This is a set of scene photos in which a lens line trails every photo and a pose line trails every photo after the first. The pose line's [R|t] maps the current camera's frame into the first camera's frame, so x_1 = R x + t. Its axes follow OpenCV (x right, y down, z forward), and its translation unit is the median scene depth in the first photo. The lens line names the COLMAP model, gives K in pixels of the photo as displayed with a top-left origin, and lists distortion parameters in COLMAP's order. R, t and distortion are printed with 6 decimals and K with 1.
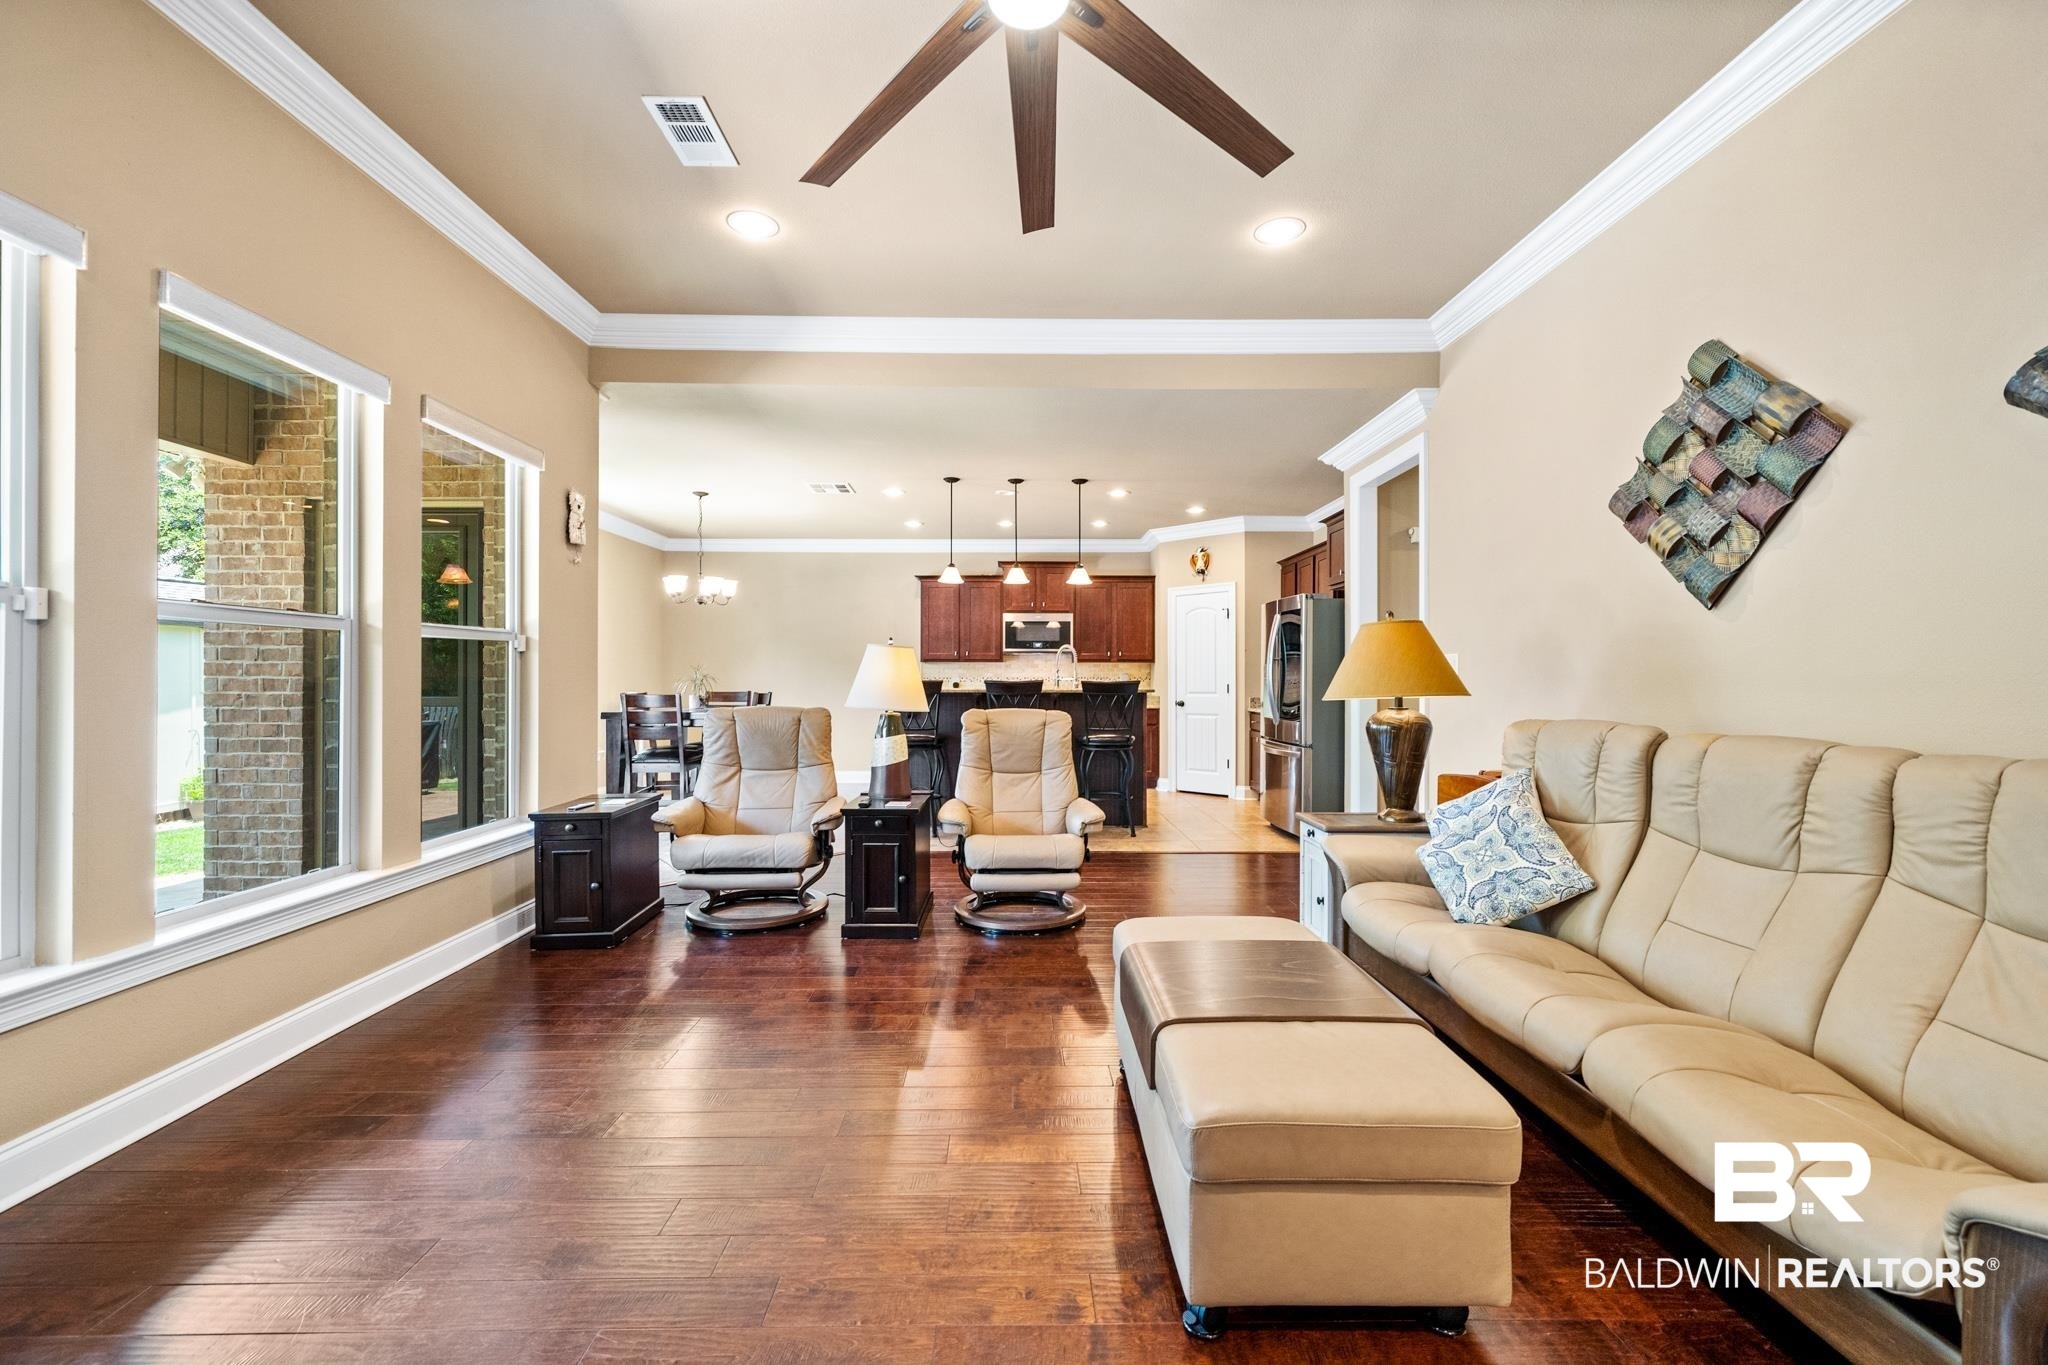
lens RADIAL K [[831.3, 0, 1022.3], [0, 831.3, 676.5], [0, 0, 1]] dist [0.000716, 0.000125]
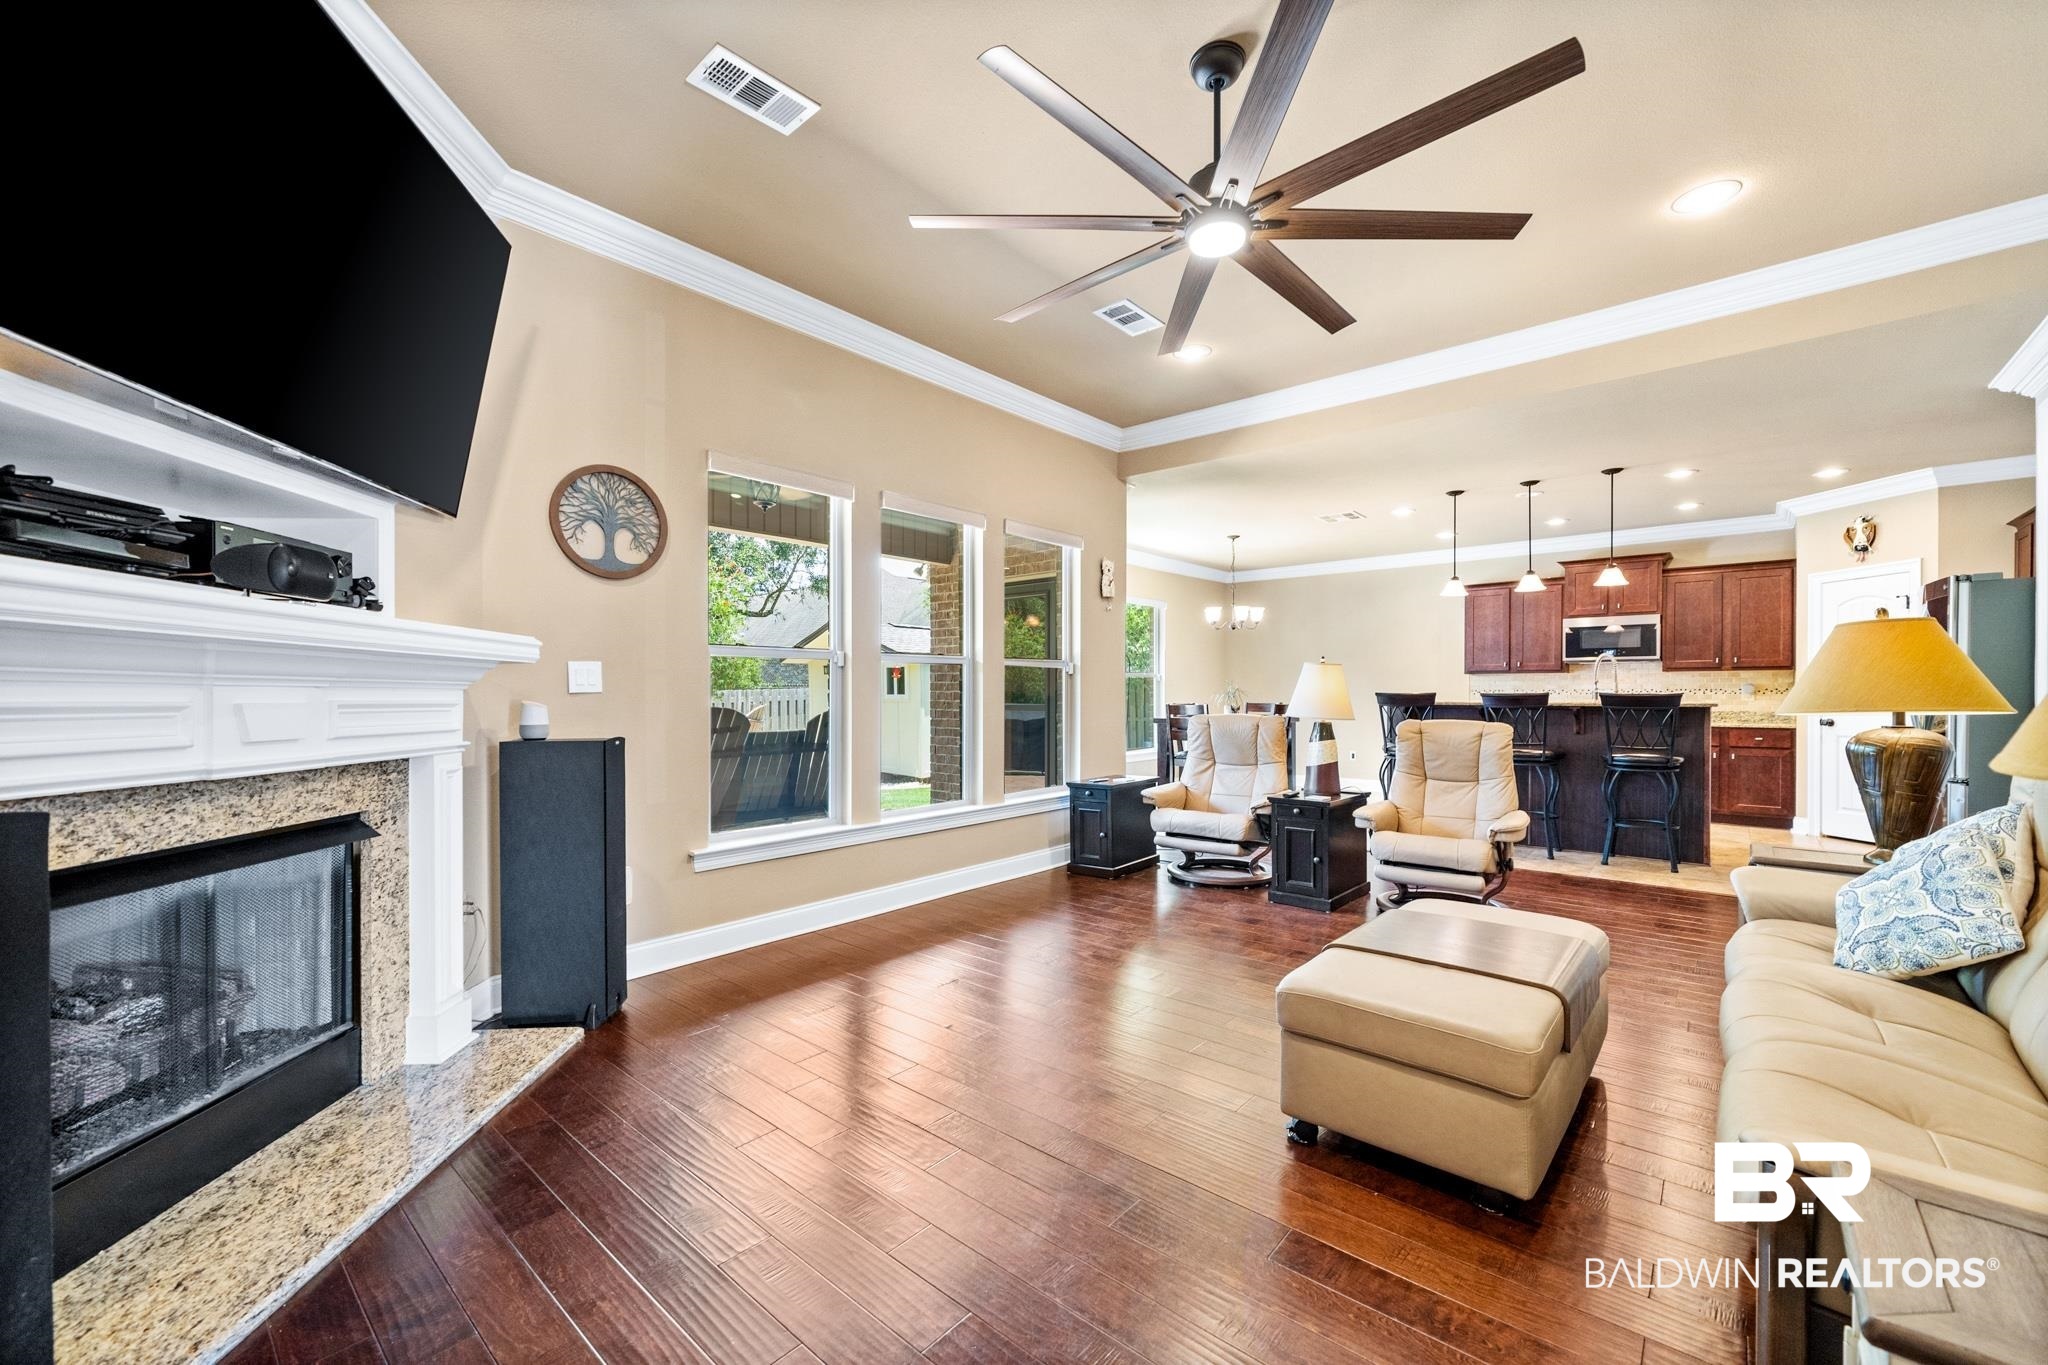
lens RADIAL K [[820.7, 0, 1018.6], [0, 820.7, 695.4], [0, 0, 1]] dist [0.000205, 0.000058]
pose [[0.743437, 0.000178, -0.668806, 0.286489], [0.004634, 0.999975, 0.005417, -0.000527], [0.668790, -0.007126, 0.743417, -0.138738]]
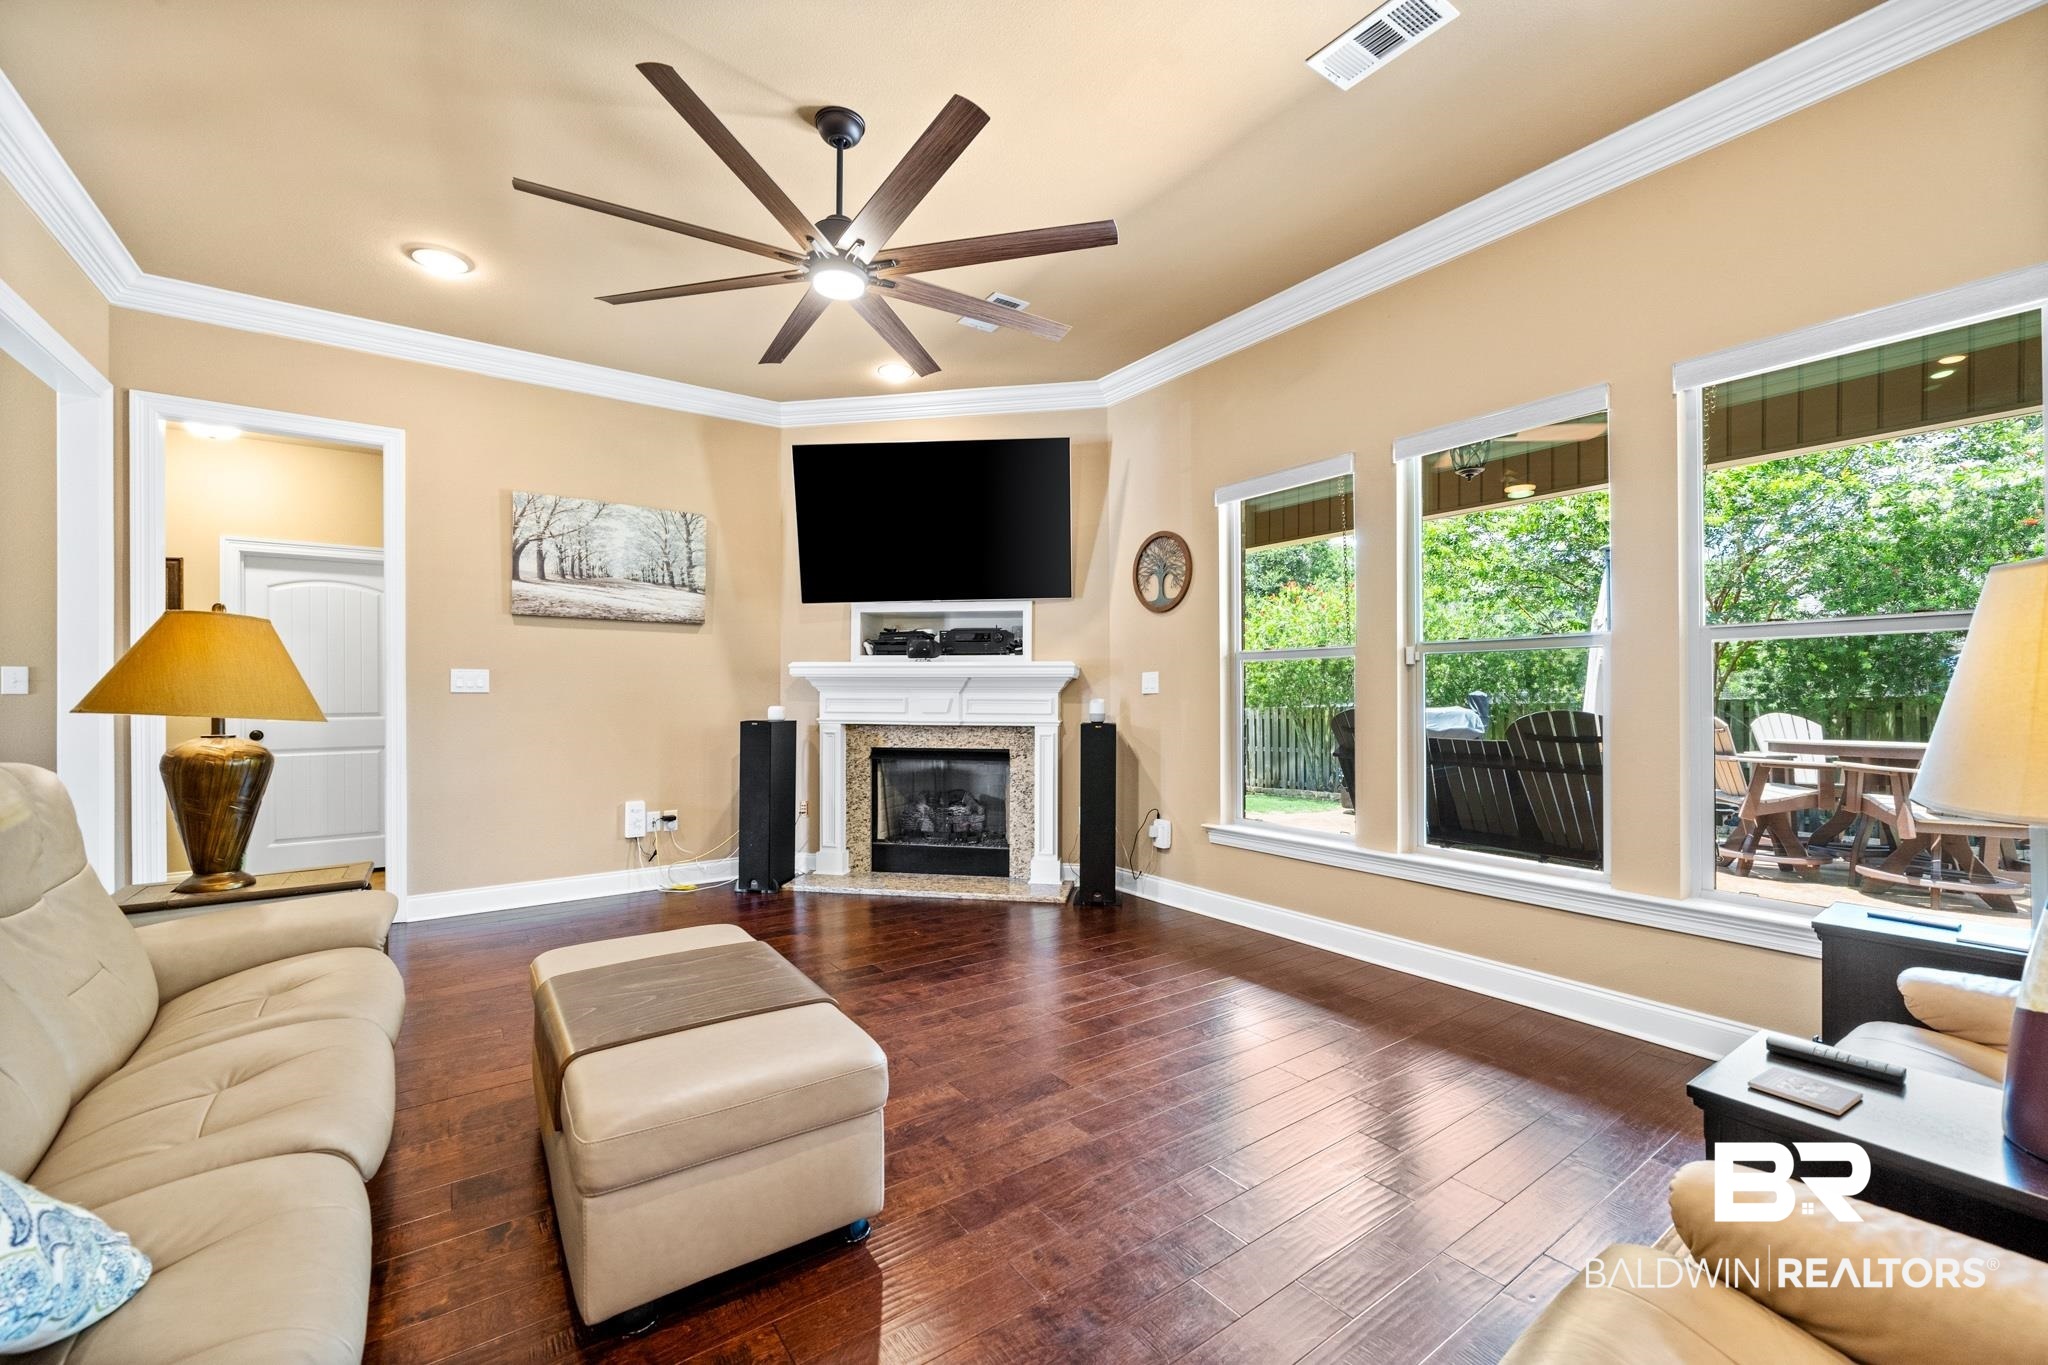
lens RADIAL K [[820.7, 0, 1018.6], [0, 820.7, 695.4], [0, 0, 1]] dist [0.000205, 0.000058]
pose [[-0.824071, 0.001148, -0.566485, 0.164595], [0.002541, 0.999995, -0.001670, 0.010139], [0.566481, -0.002816, -0.824070, 3.580204]]
